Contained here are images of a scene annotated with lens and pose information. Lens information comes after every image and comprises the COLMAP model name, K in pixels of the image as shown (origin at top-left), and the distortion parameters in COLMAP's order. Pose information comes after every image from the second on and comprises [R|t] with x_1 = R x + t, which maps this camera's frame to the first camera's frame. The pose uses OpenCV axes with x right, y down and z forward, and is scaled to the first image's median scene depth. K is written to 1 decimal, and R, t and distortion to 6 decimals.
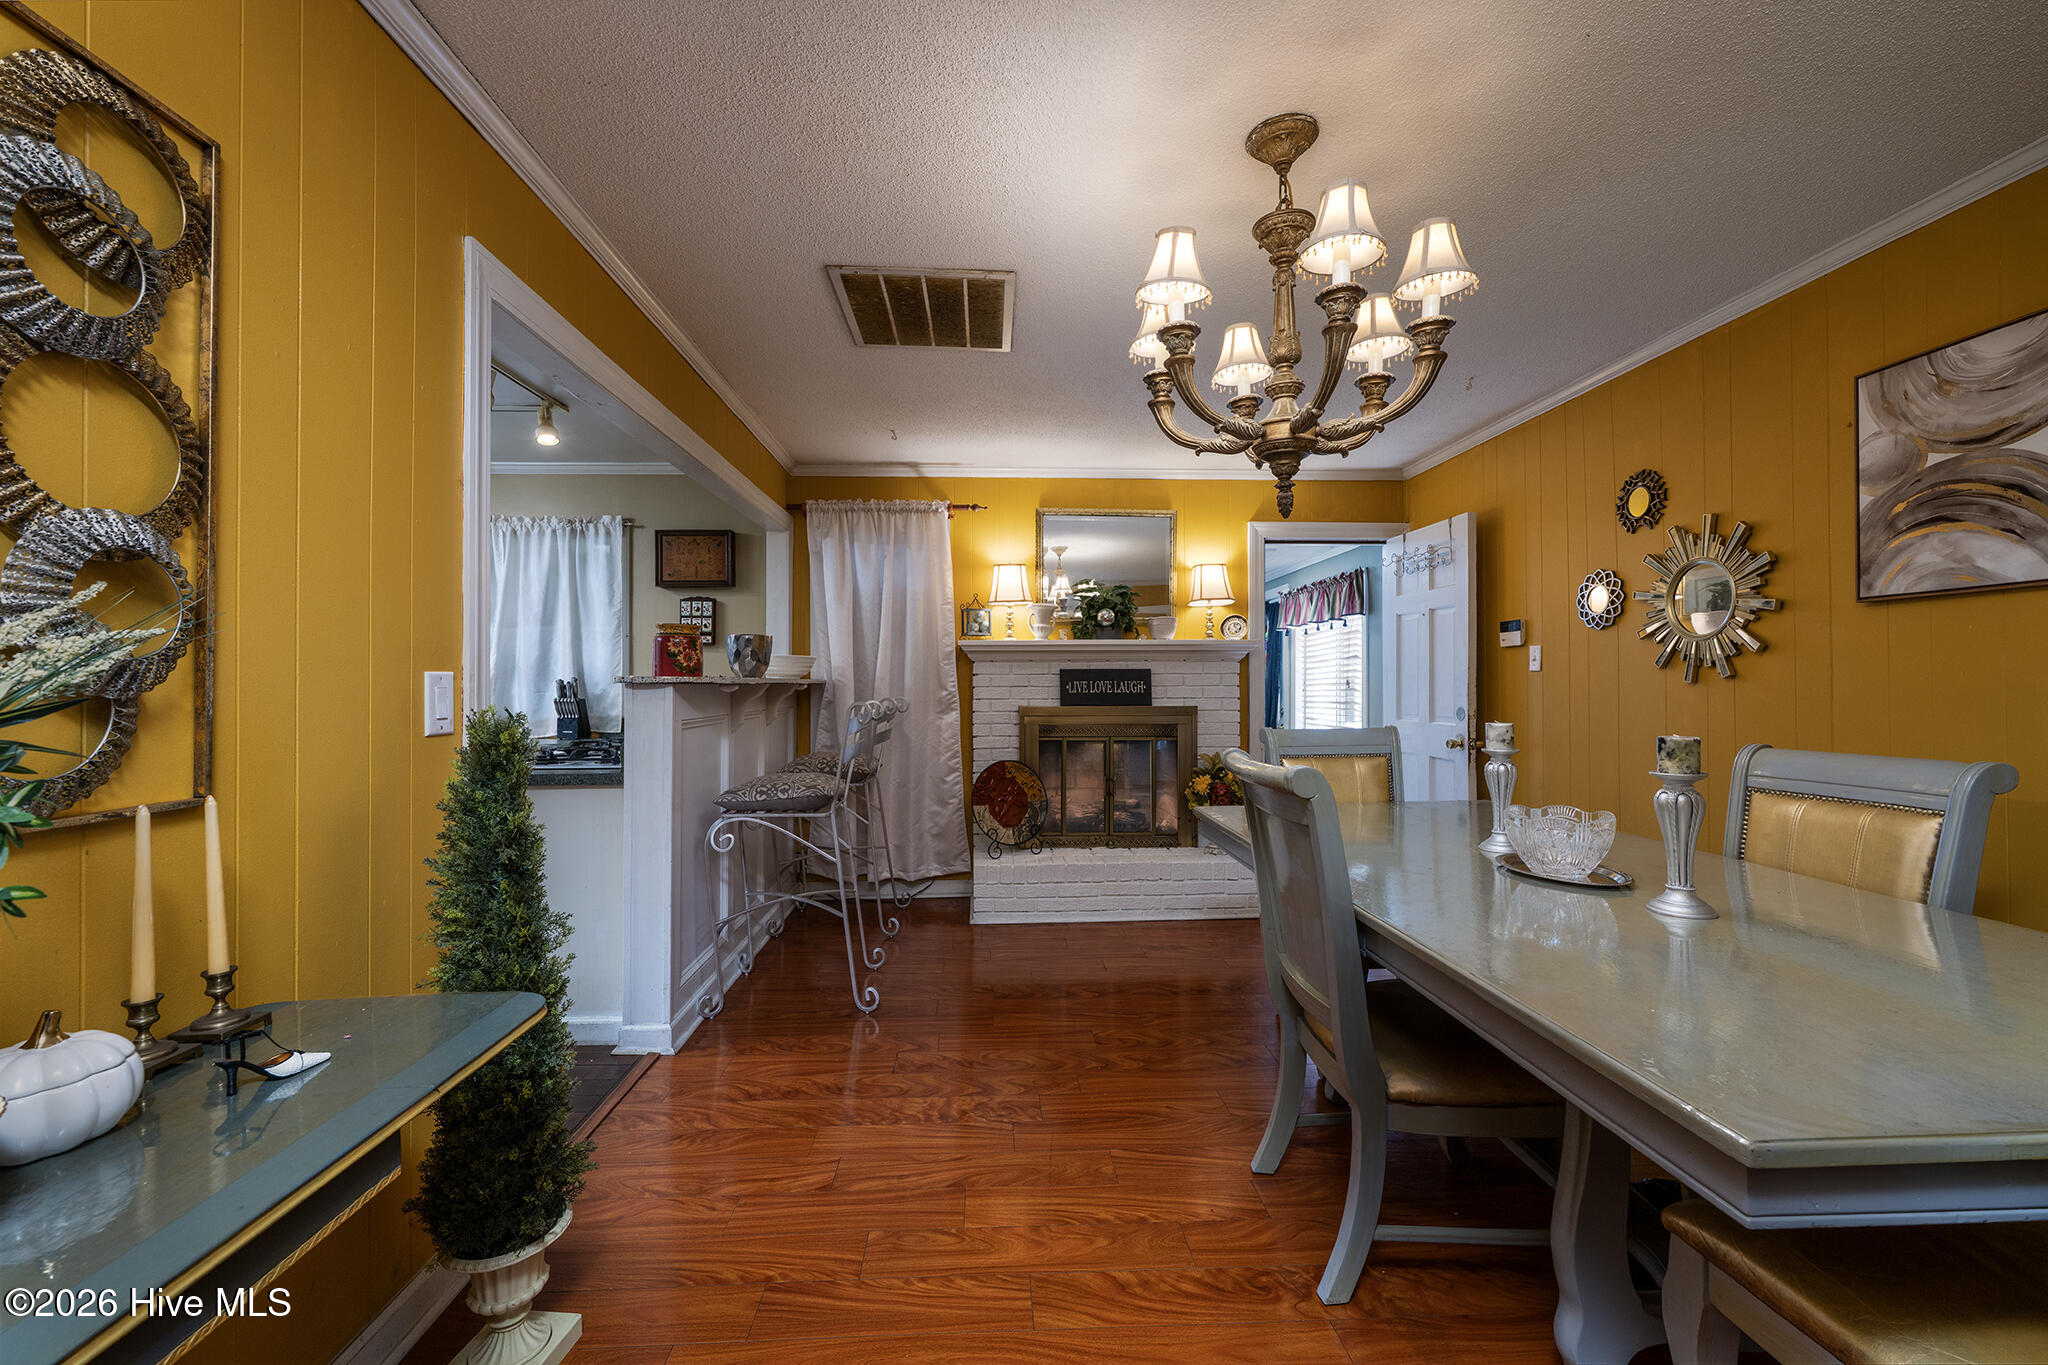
lens RADIAL K [[808.9, 0, 1019.3], [0, 808.9, 682.2], [0, 0, 1]] dist [-0.002800, -0.000061]
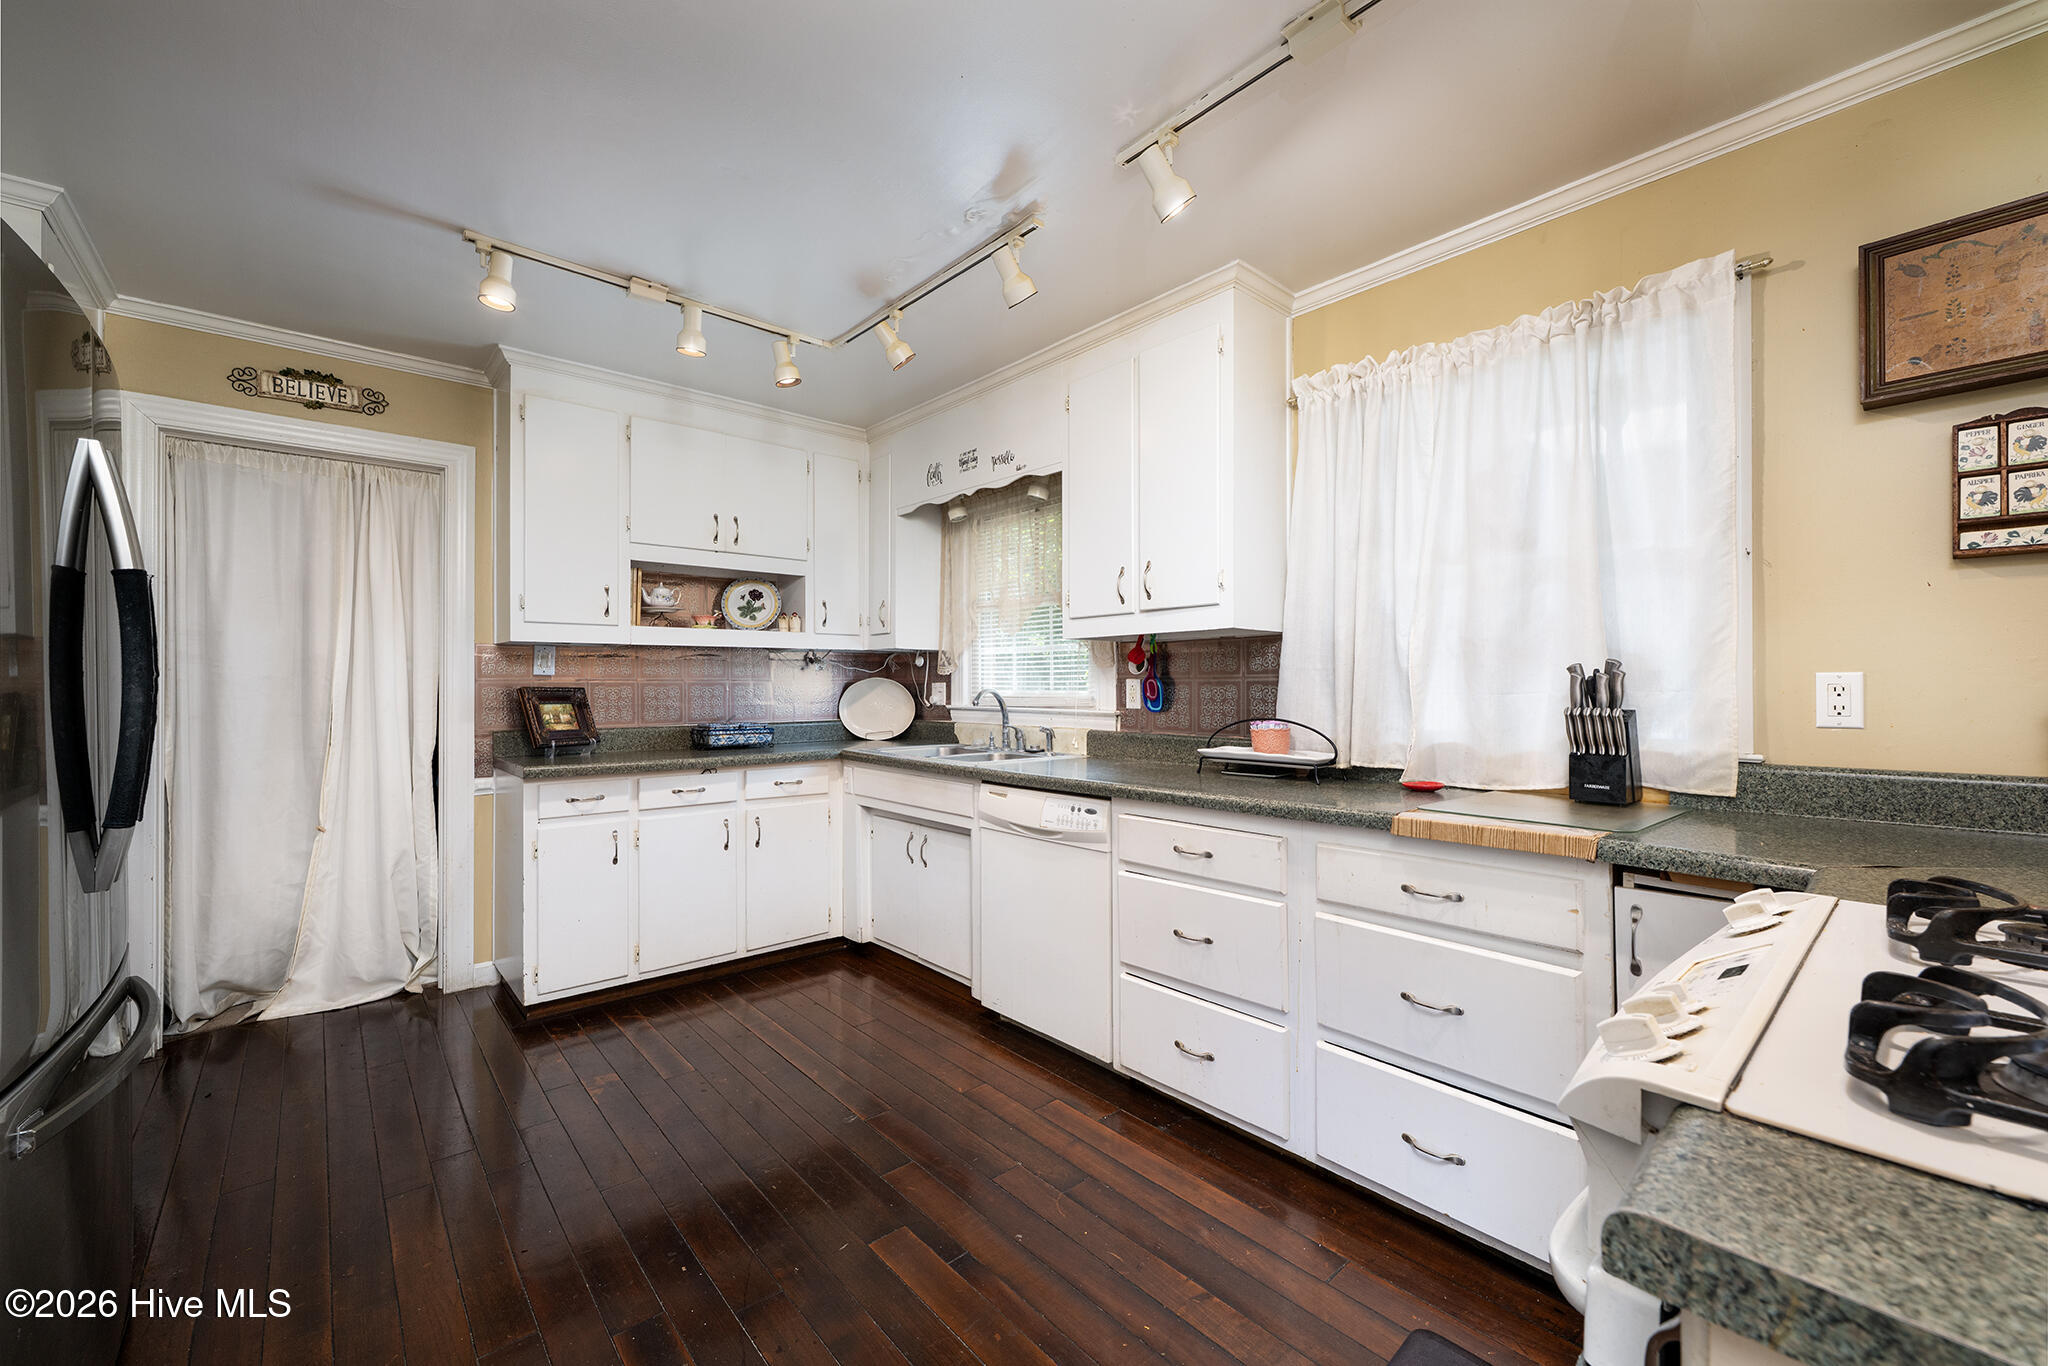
lens RADIAL K [[808.9, 0, 1019.3], [0, 808.9, 682.7], [0, 0, 1]] dist [-0.002800, -0.000061]
pose [[0.621572, -0.001702, -0.783355, -0.748440], [0.004408, 0.999989, 0.001326, 0.007791], [0.783344, -0.004277, 0.621573, 0.895471]]
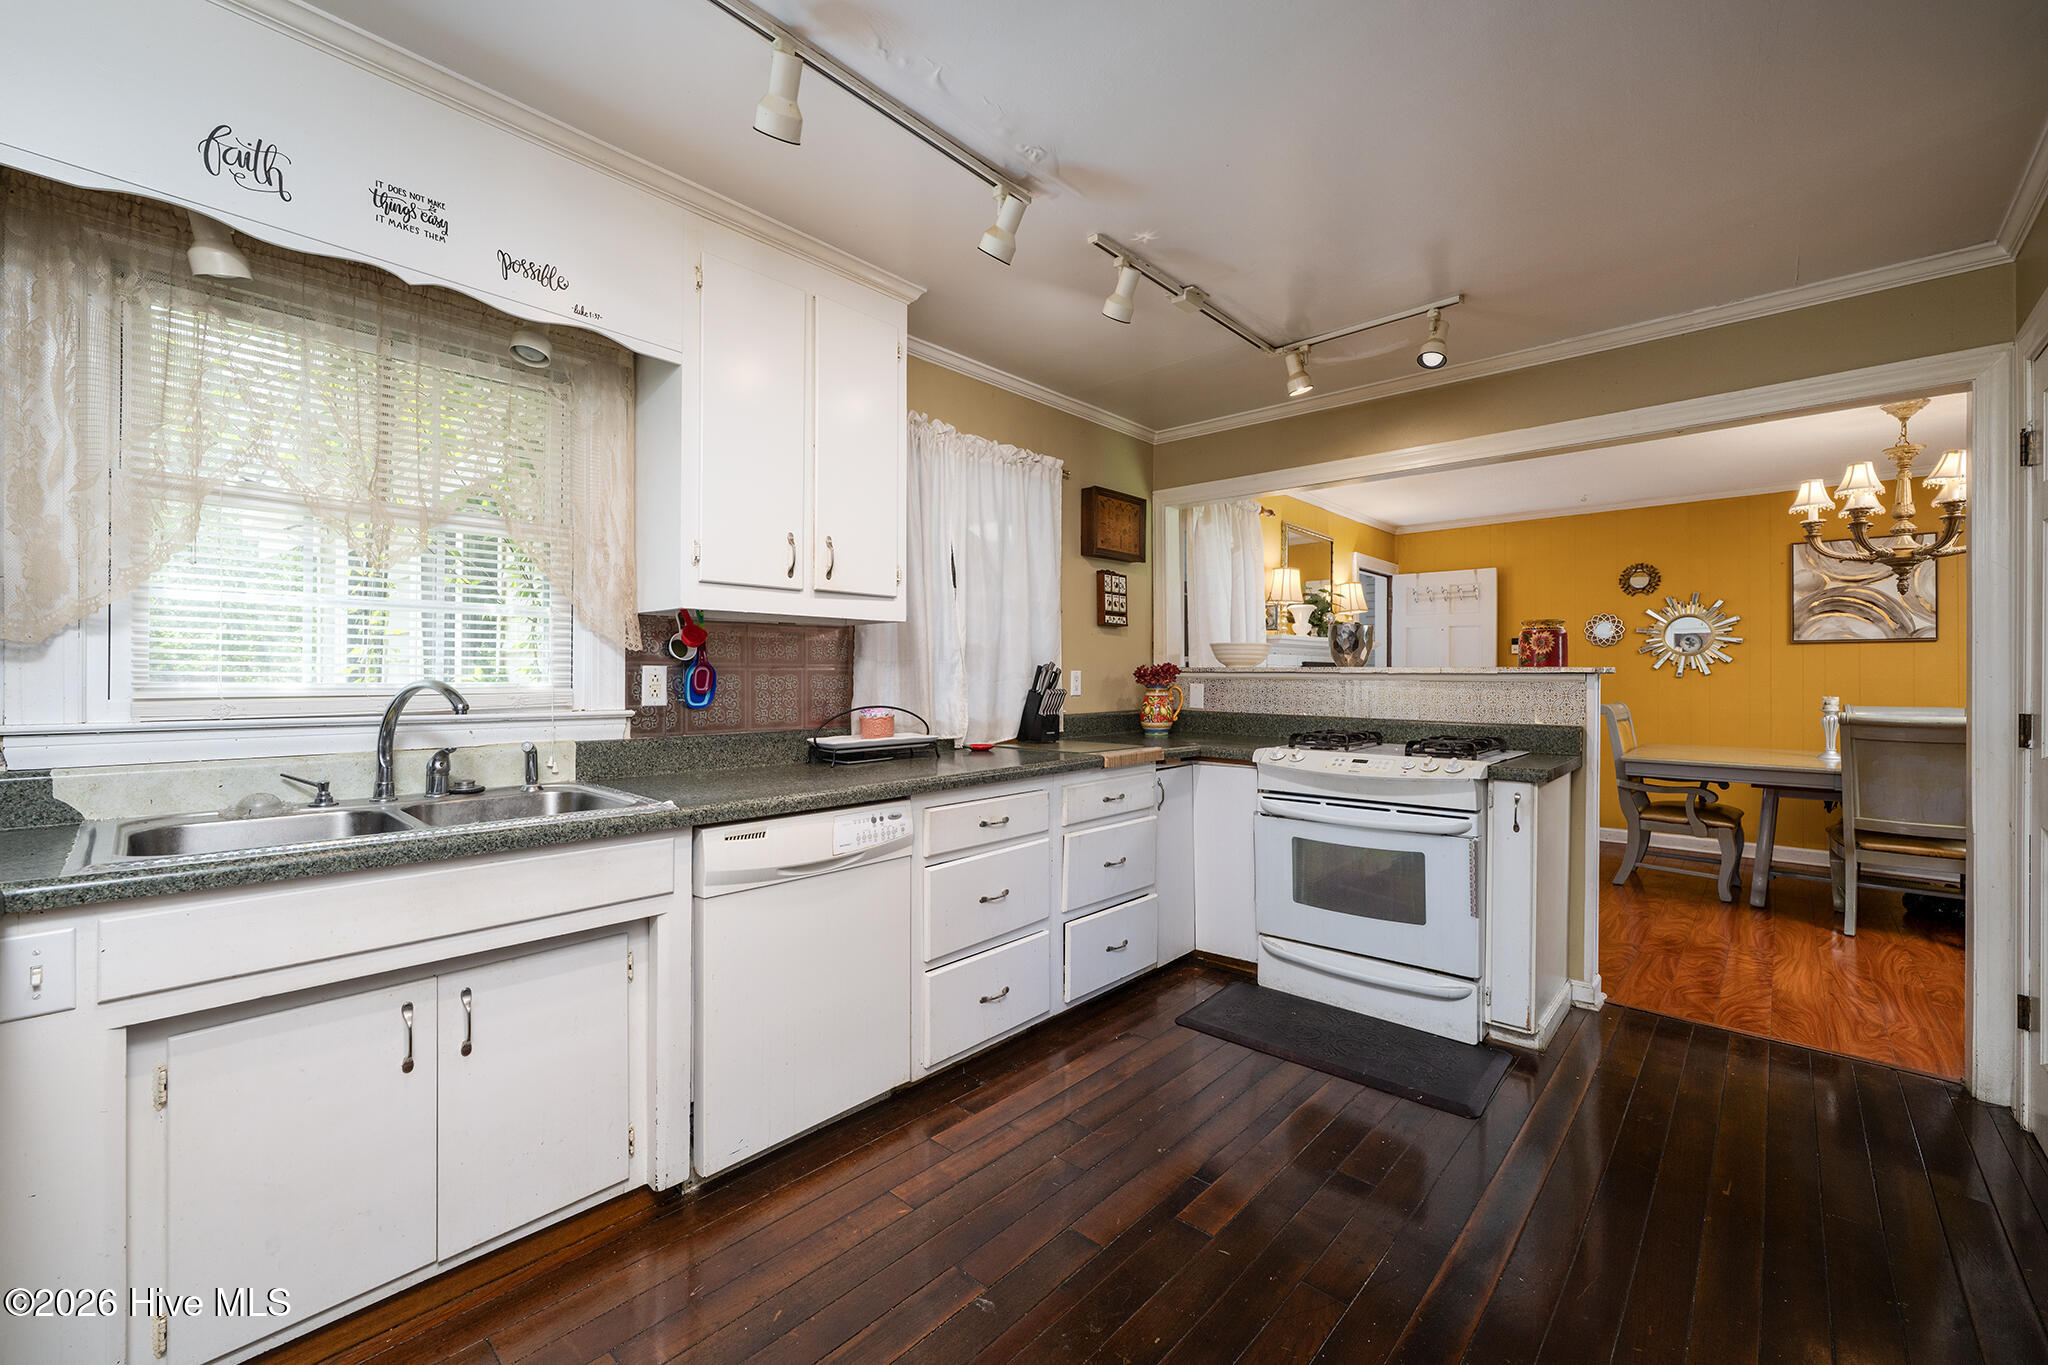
lens RADIAL K [[819.0, 0, 1030.7], [0, 819.0, 676.6], [0, 0, 1]] dist [0.000470, 0.000146]
pose [[0.707766, 0.004321, 0.706433, -2.027459], [-0.009133, 0.999954, 0.003034, 0.009850], [-0.706388, -0.008599, 0.707773, 0.838168]]
